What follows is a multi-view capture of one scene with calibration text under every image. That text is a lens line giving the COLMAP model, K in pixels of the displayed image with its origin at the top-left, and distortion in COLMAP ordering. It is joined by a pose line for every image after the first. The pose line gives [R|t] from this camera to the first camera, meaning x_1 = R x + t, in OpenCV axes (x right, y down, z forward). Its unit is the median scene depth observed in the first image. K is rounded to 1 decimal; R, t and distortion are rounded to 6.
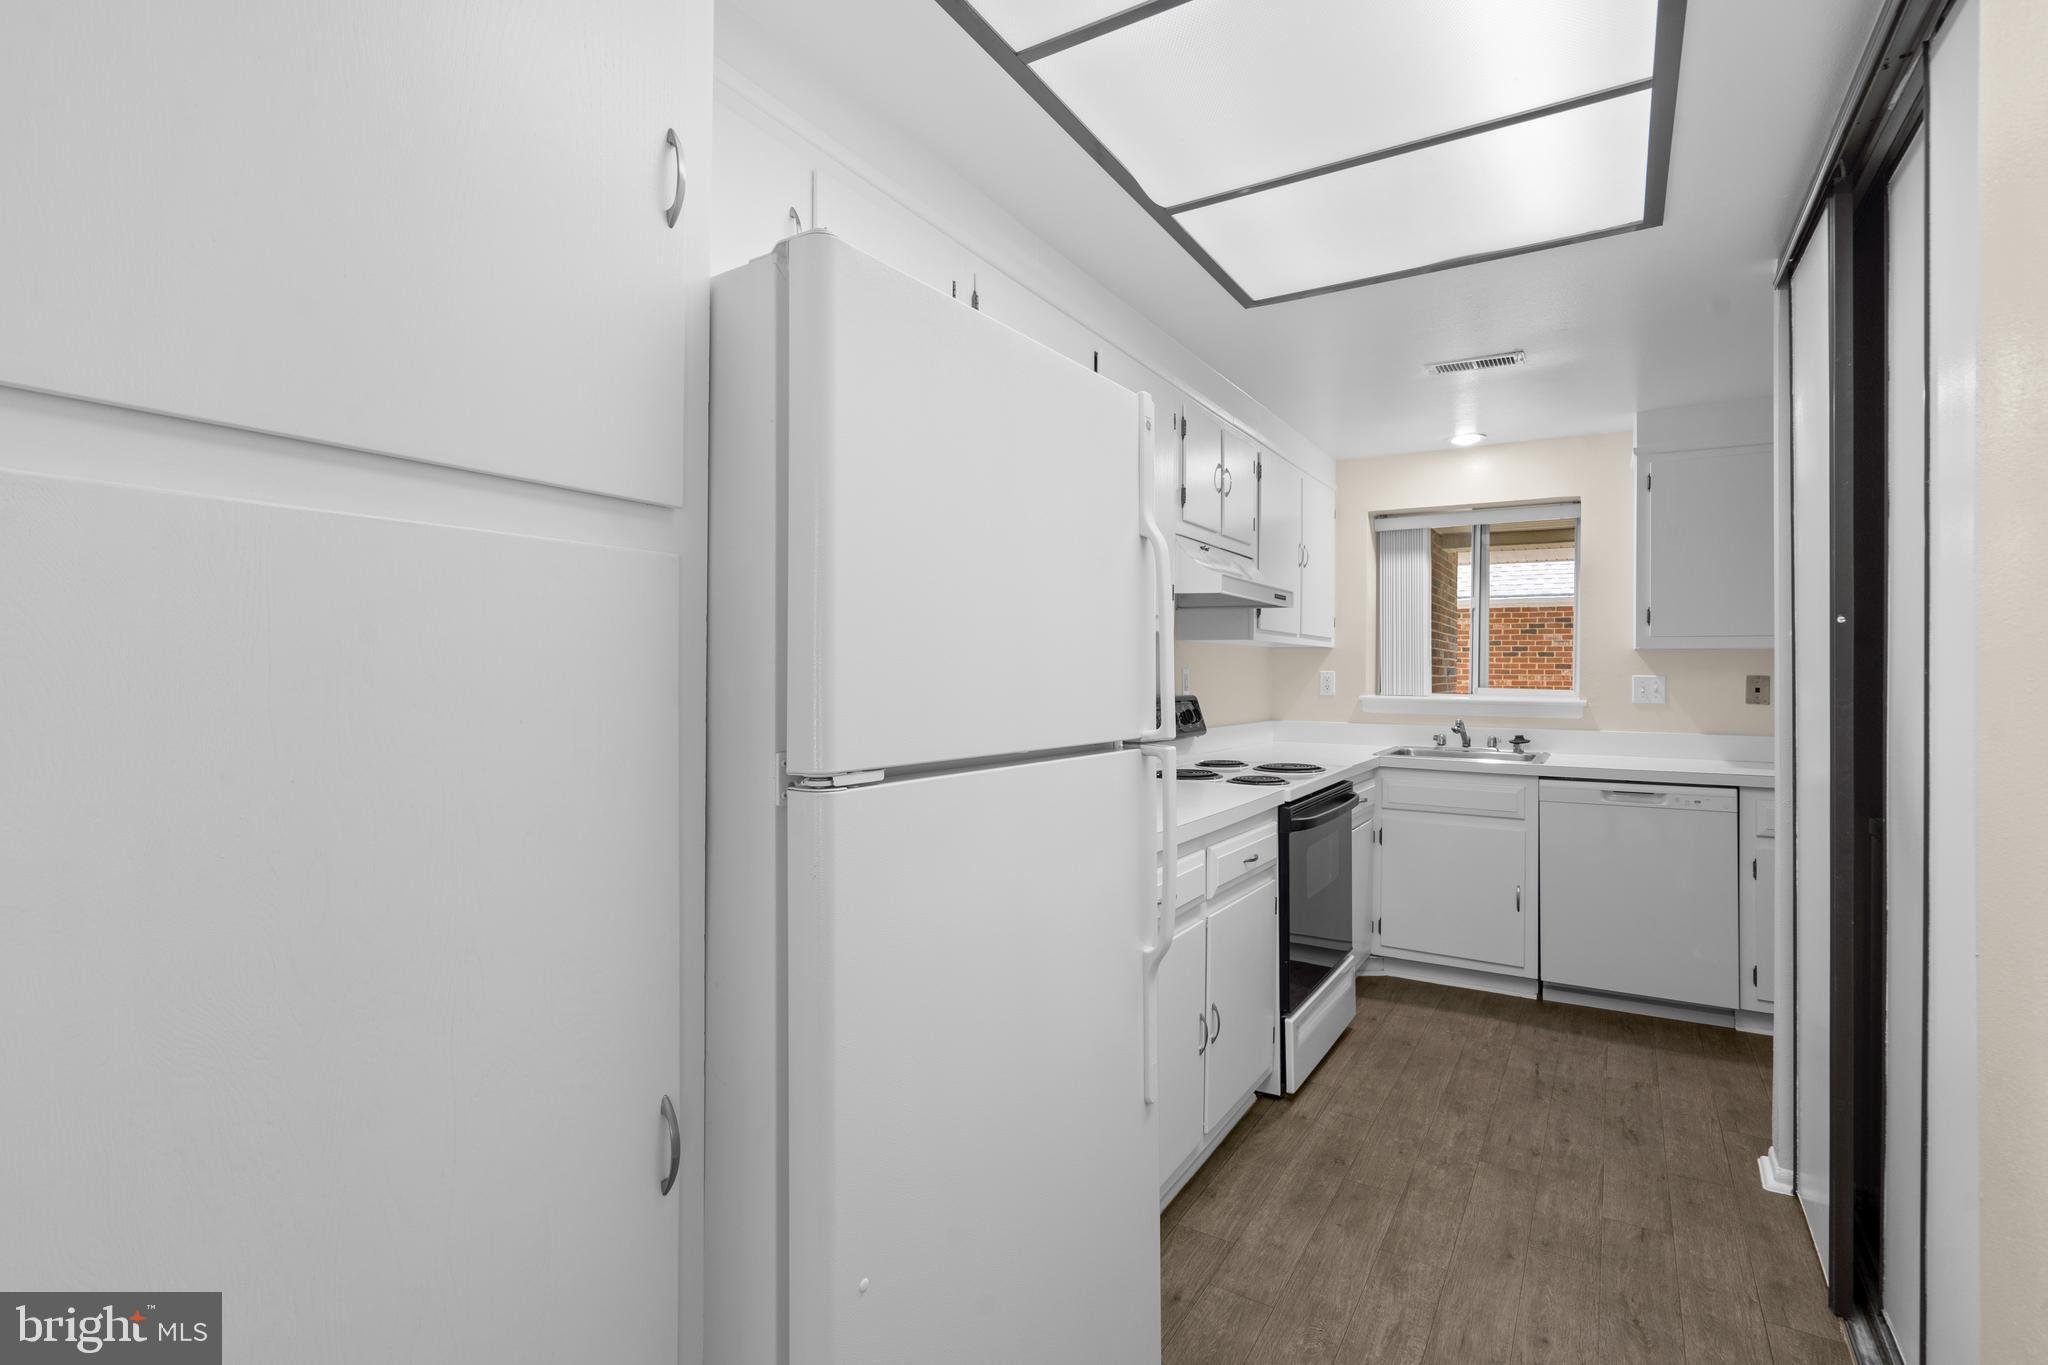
lens RADIAL K [[957.6, 0, 1023.9], [0, 957.6, 666.3], [0, 0, 1]] dist [-0.002681, 0.003582]
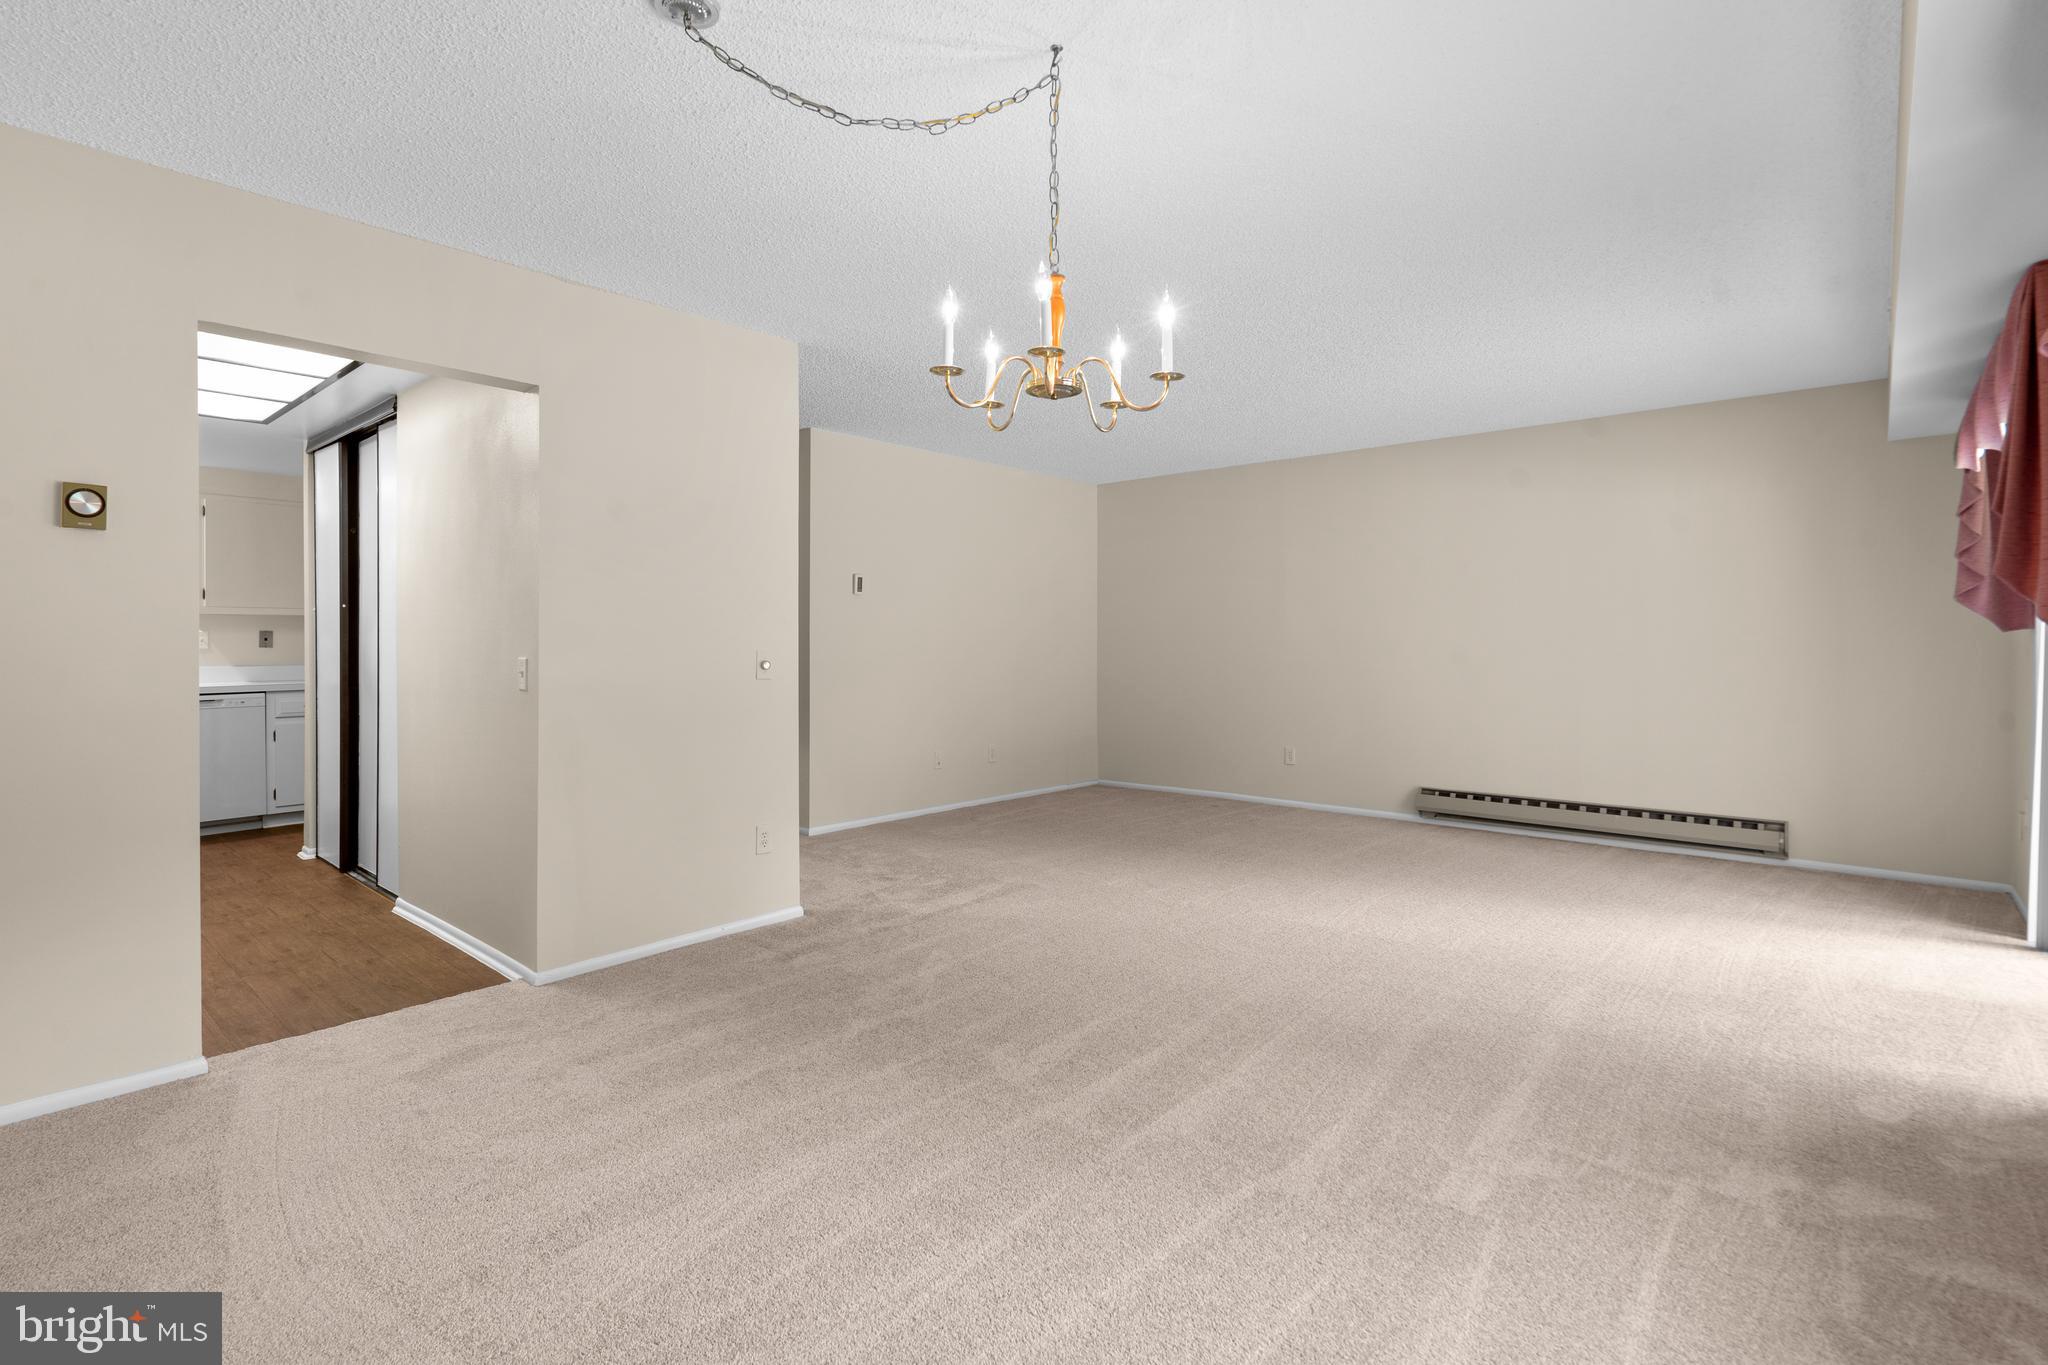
lens RADIAL K [[957.6, 0, 1014.5], [0, 957.6, 633.5], [0, 0, 1]] dist [-0.002681, 0.003582]
pose [[0.170978, -0.001910, 0.985273, -0.725106], [-0.001068, 0.999997, 0.002124, 0.010235], [-0.985274, -0.001416, 0.170976, -0.640754]]
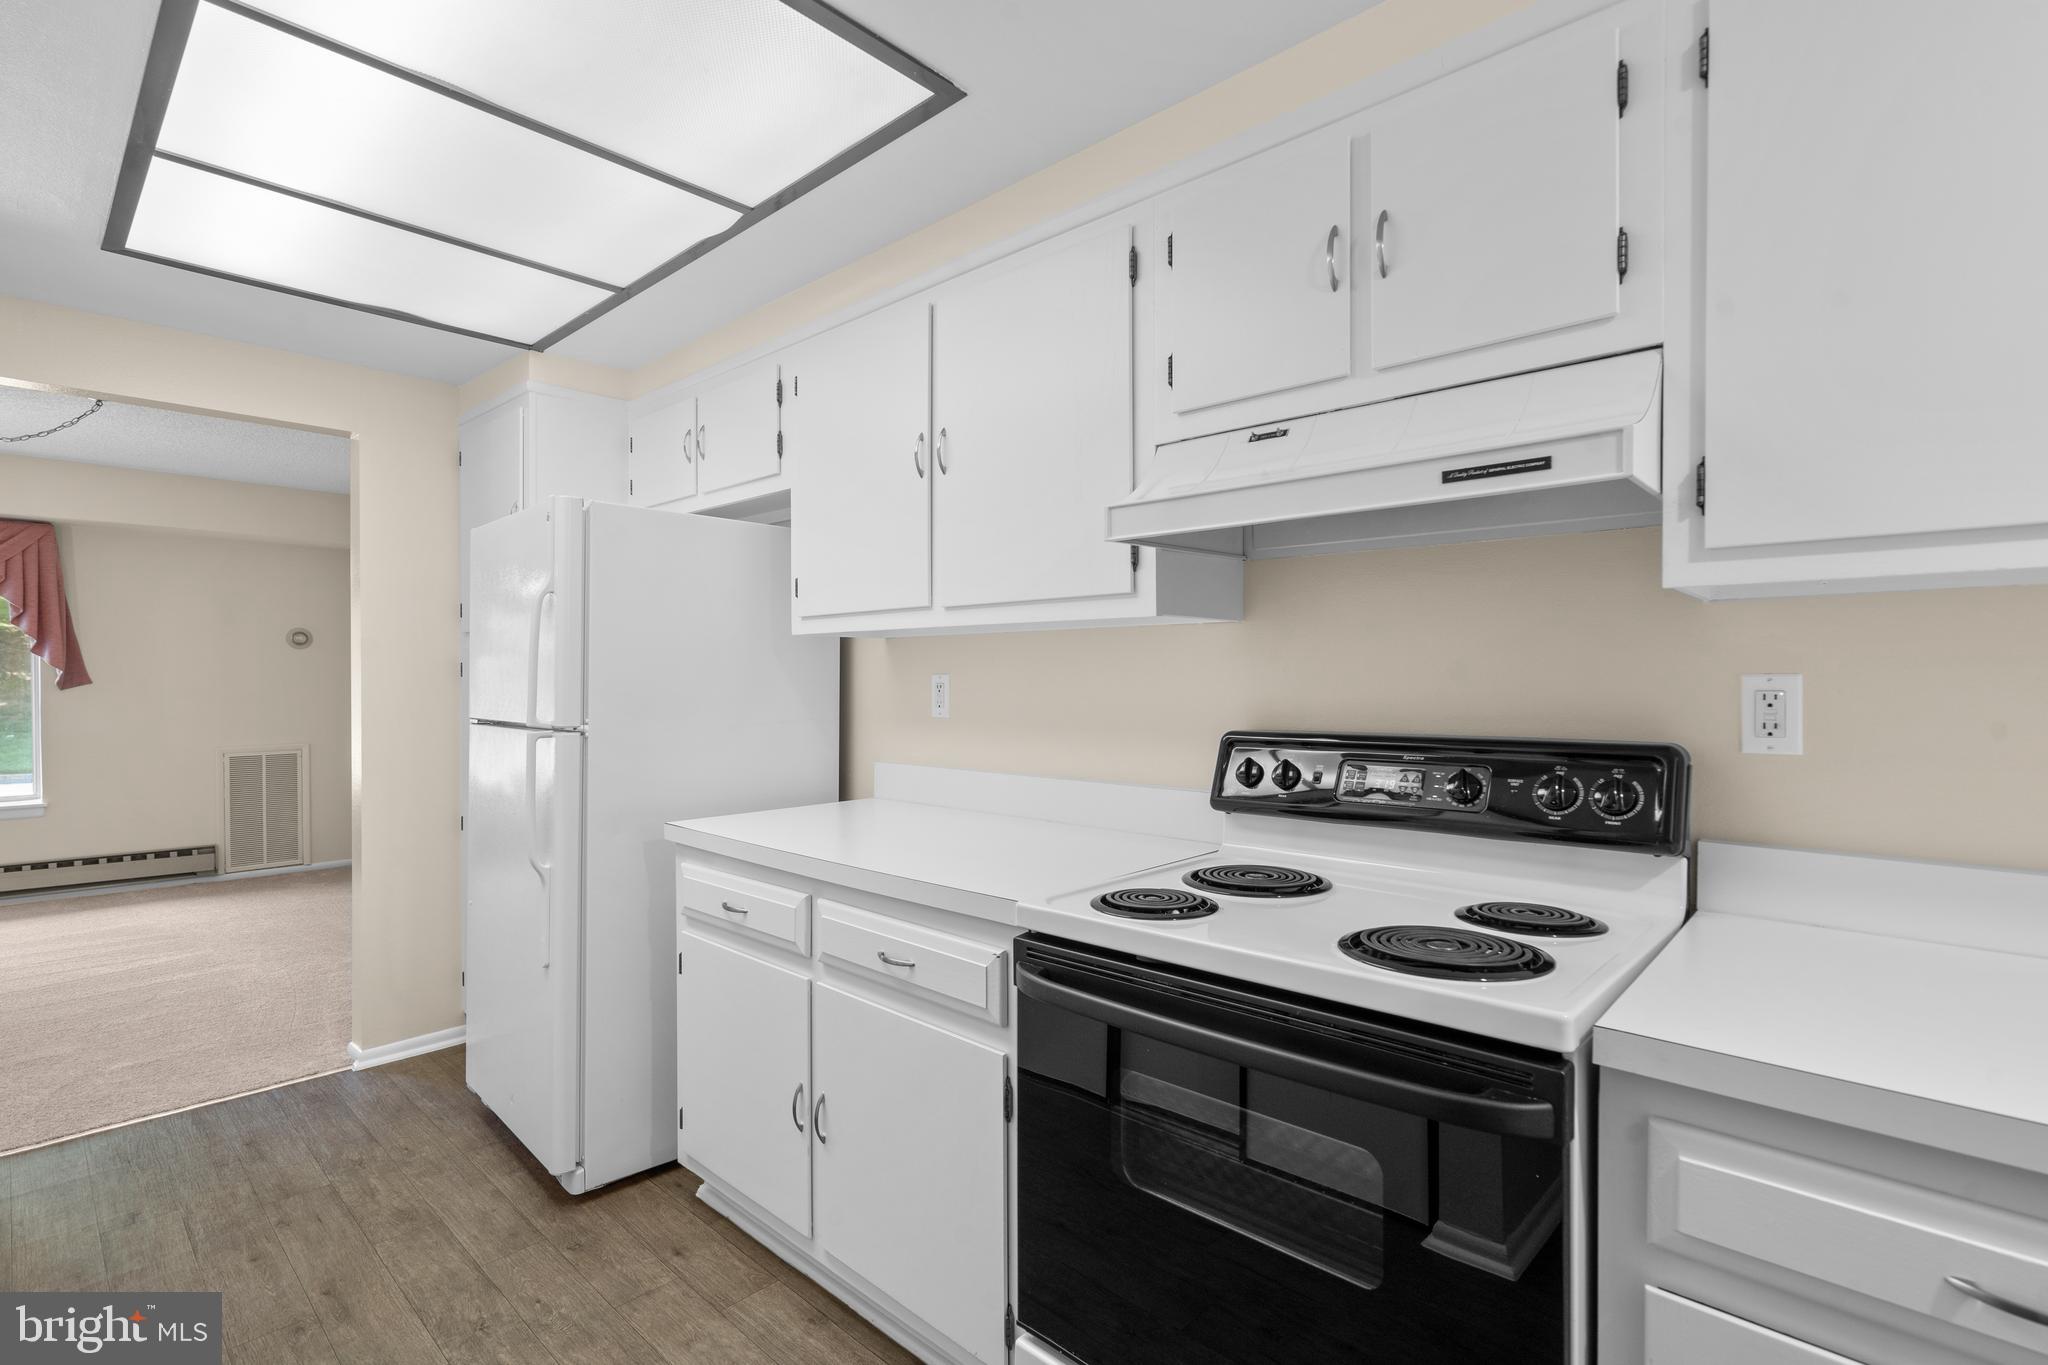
lens RADIAL K [[957.6, 0, 1018.2], [0, 957.6, 692.2], [0, 0, 1]] dist [-0.002681, 0.003582]
pose [[-0.199193, 0.001391, -0.979959, 0.610682], [-0.000415, 0.999999, 0.001504, 0.008747], [0.979960, 0.000706, -0.199192, 0.848338]]
